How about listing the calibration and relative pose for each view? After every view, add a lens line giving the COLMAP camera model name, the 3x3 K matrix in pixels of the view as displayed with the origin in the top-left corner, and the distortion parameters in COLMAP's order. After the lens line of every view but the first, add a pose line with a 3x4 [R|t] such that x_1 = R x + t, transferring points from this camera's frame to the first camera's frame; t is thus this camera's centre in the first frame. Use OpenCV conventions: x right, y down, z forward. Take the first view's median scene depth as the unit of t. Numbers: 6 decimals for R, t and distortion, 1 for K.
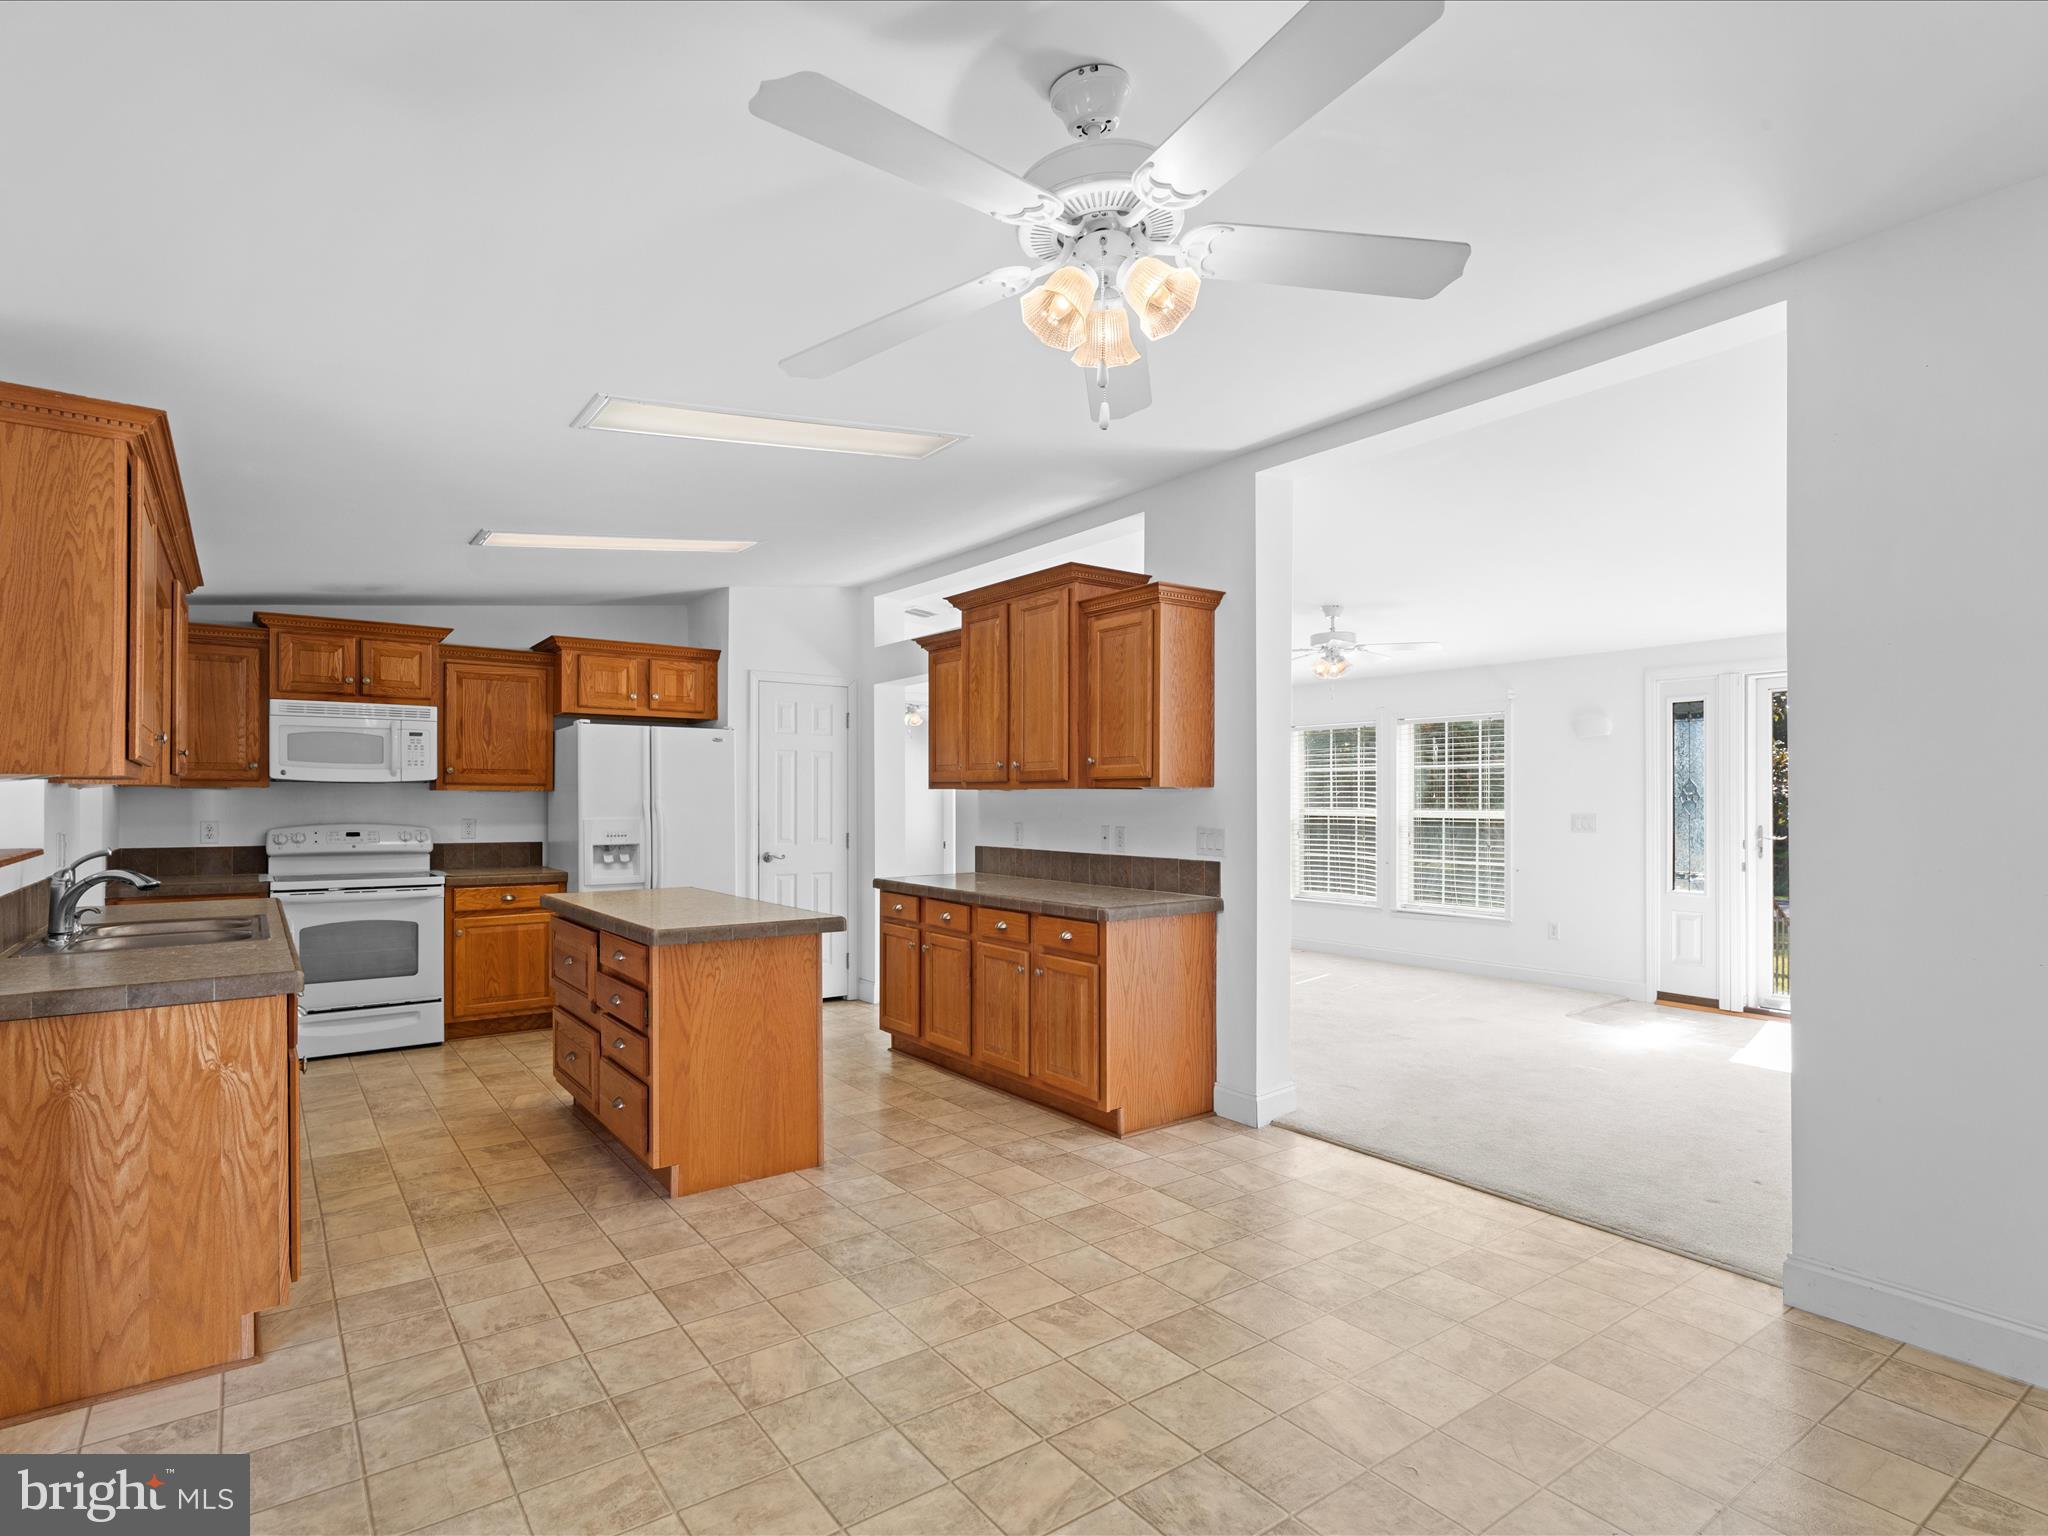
lens RADIAL K [[1064.7, 0, 1025.0], [0, 1064.7, 799.0], [0, 0, 1]] dist [0.001776, 0.002512]
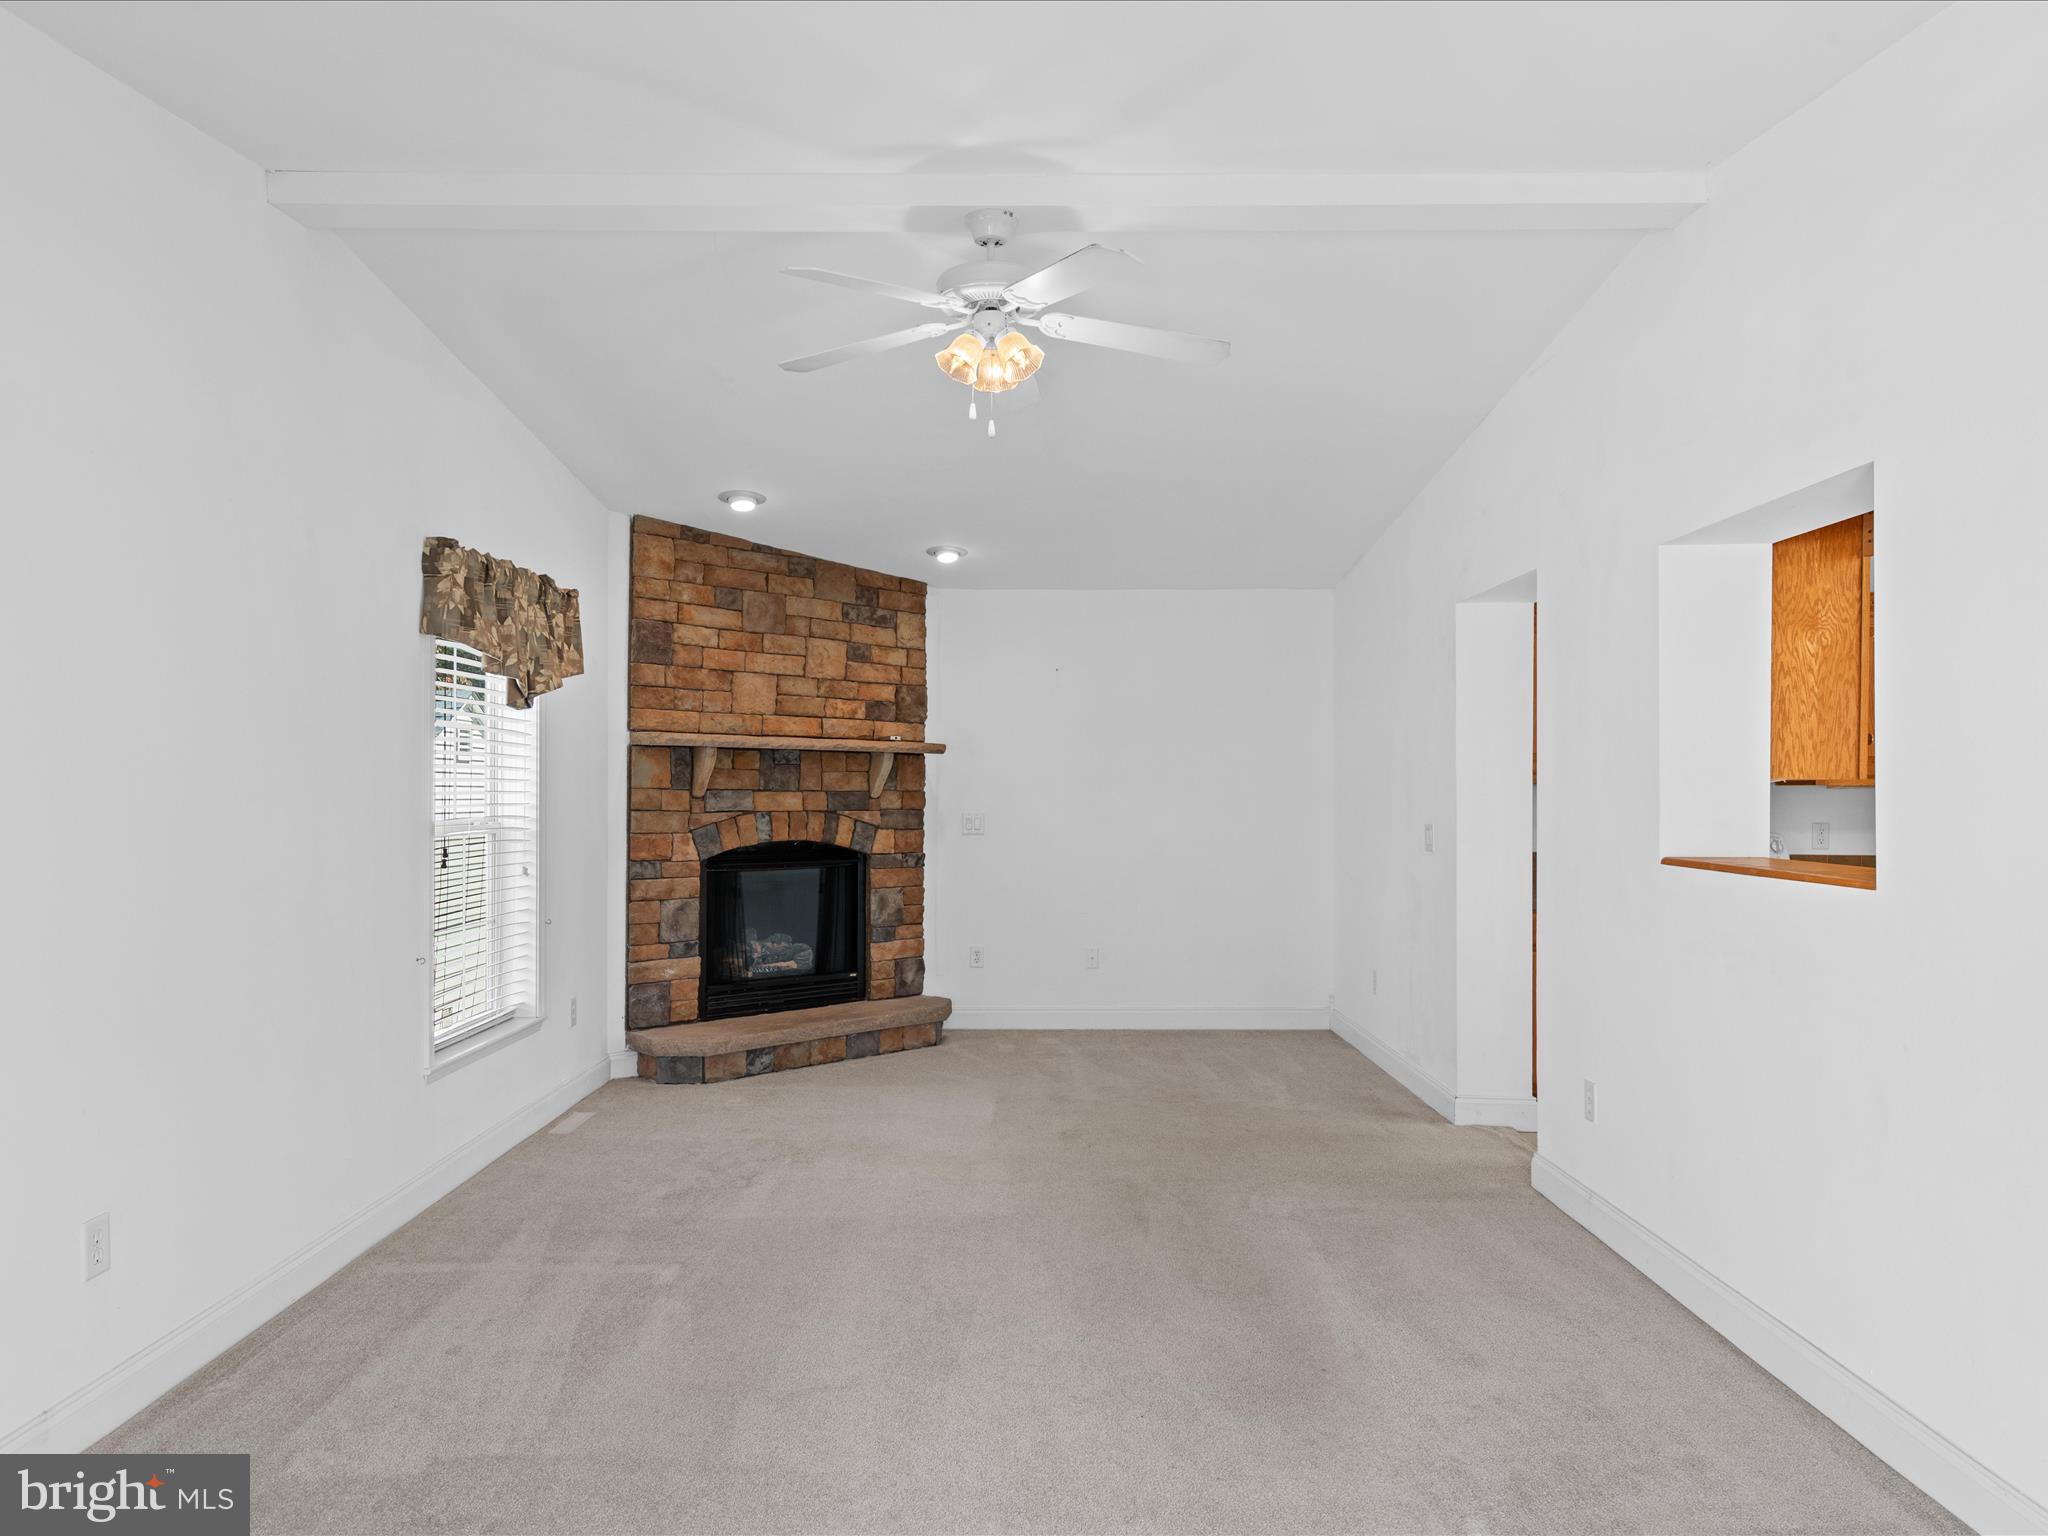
lens RADIAL K [[1317.0, 0, 1020.3], [0, 1317.0, 782.7], [0, 0, 1]] dist [-0.004189, 0.002239]
pose [[0.805150, -0.004359, -0.593055, -0.482823], [-0.000512, 0.999968, -0.008045, -0.001744], [0.593071, 0.006781, 0.805122, -0.103293]]
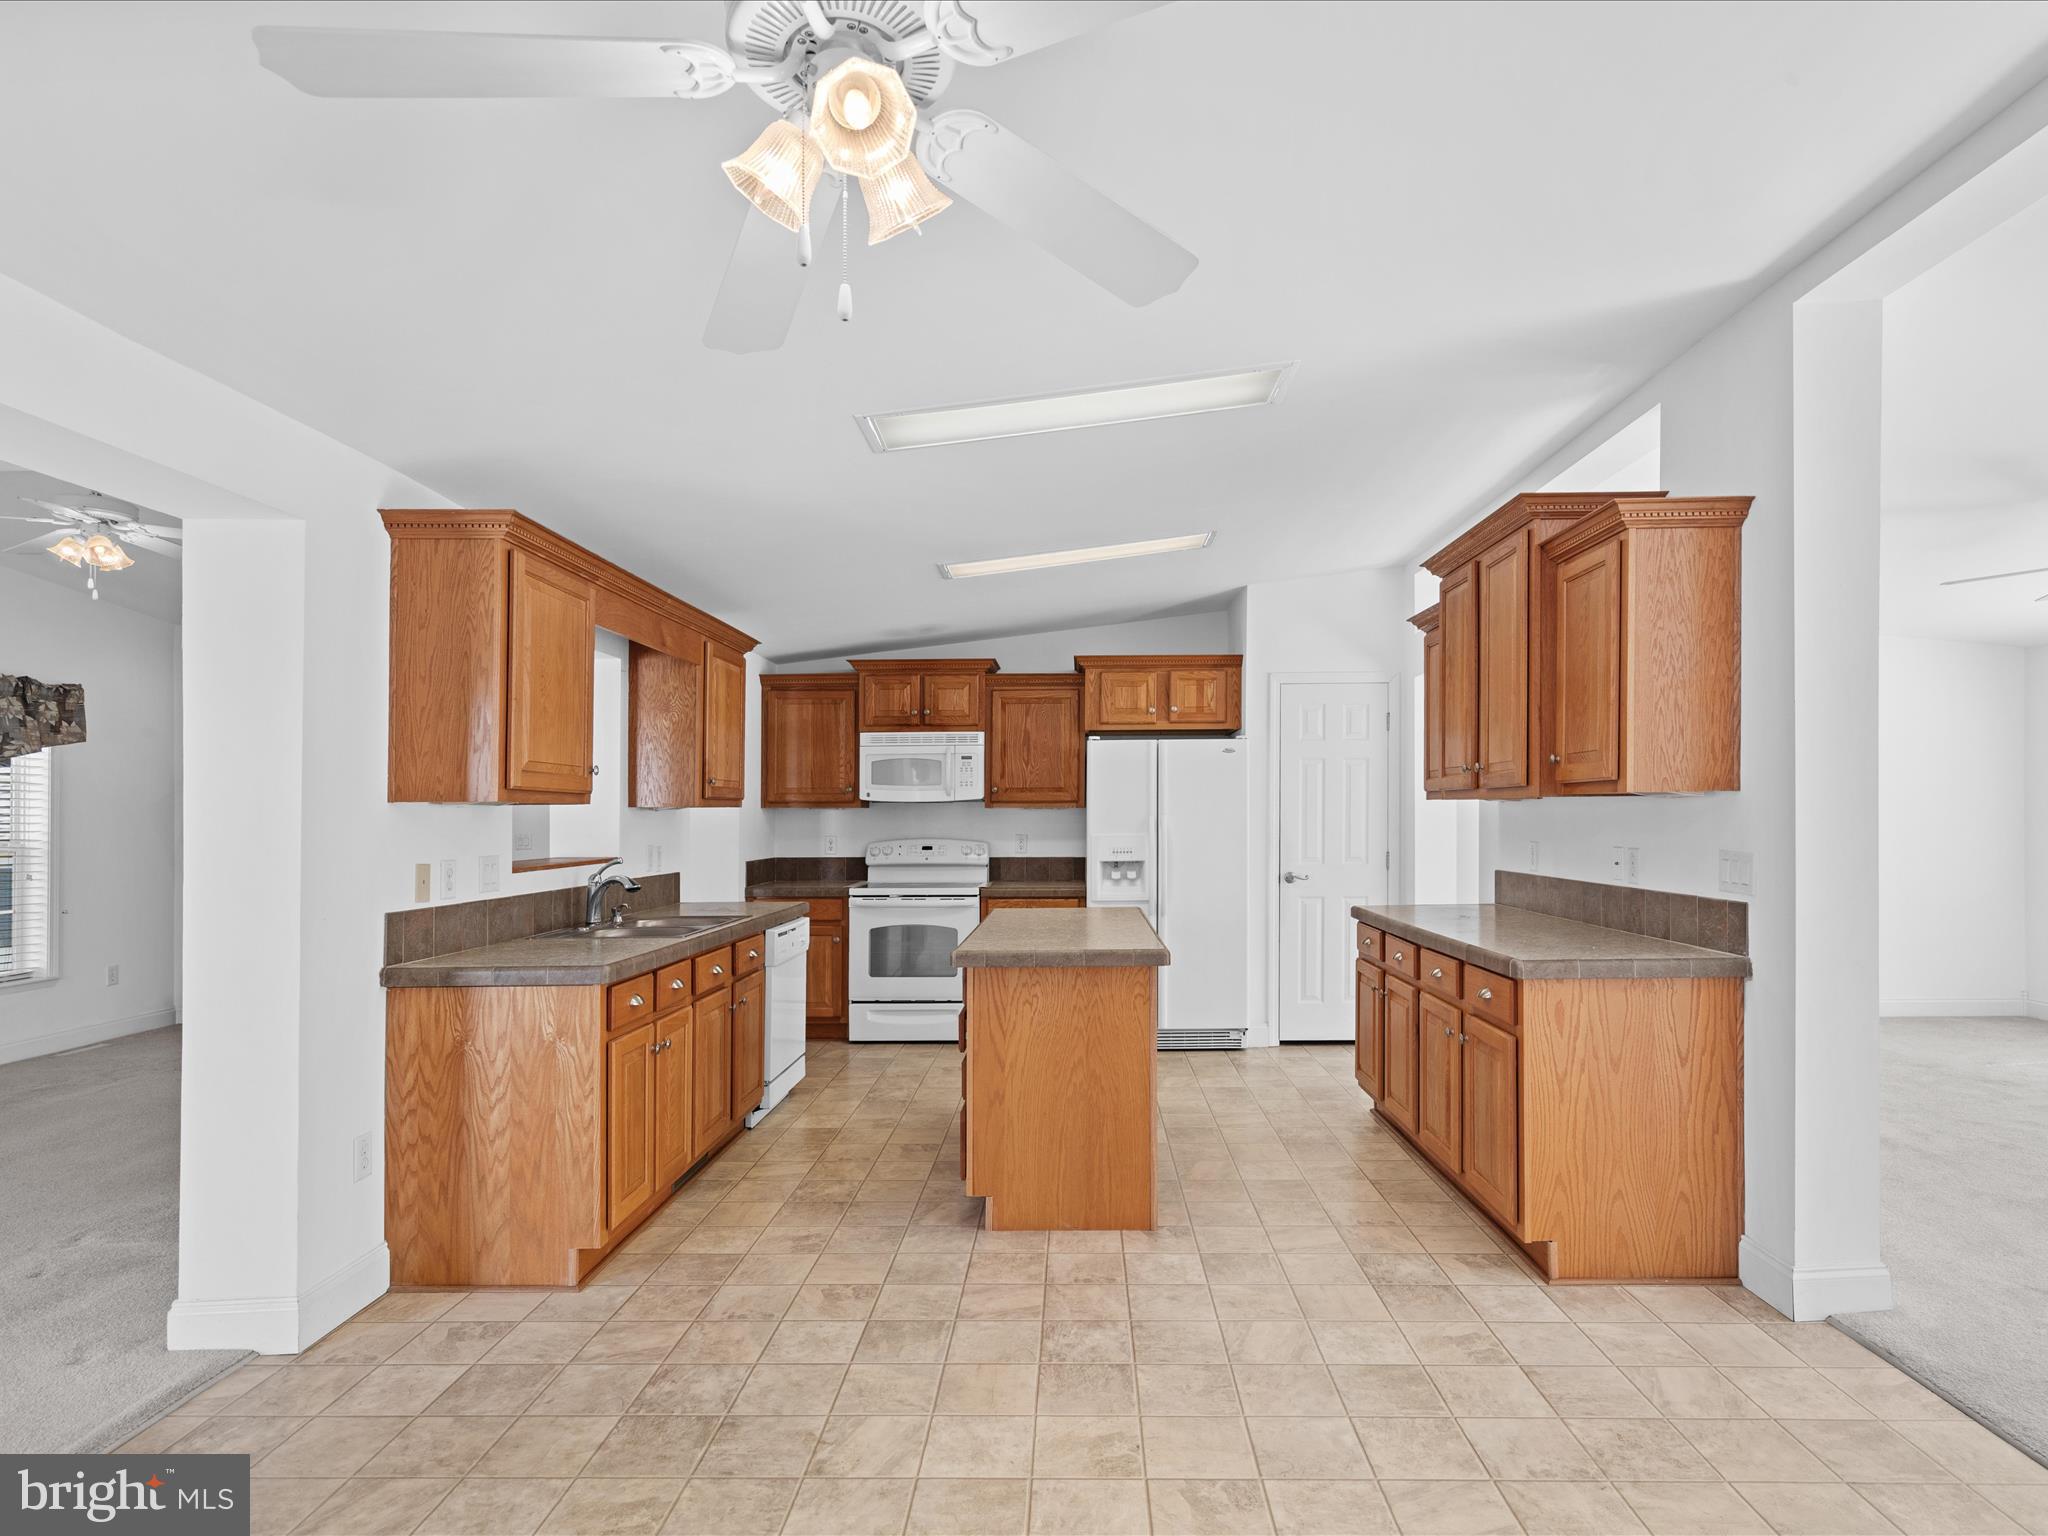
lens RADIAL K [[1113.5, 0, 1055.4], [0, 1113.5, 808.0], [0, 0, 1]] dist [0.008180, -0.001085]
pose [[0.794479, -0.011876, -0.607175, 0.209836], [0.009392, 0.999929, -0.007268, 0.000456], [0.607219, 0.000072, 0.794535, 0.147561]]
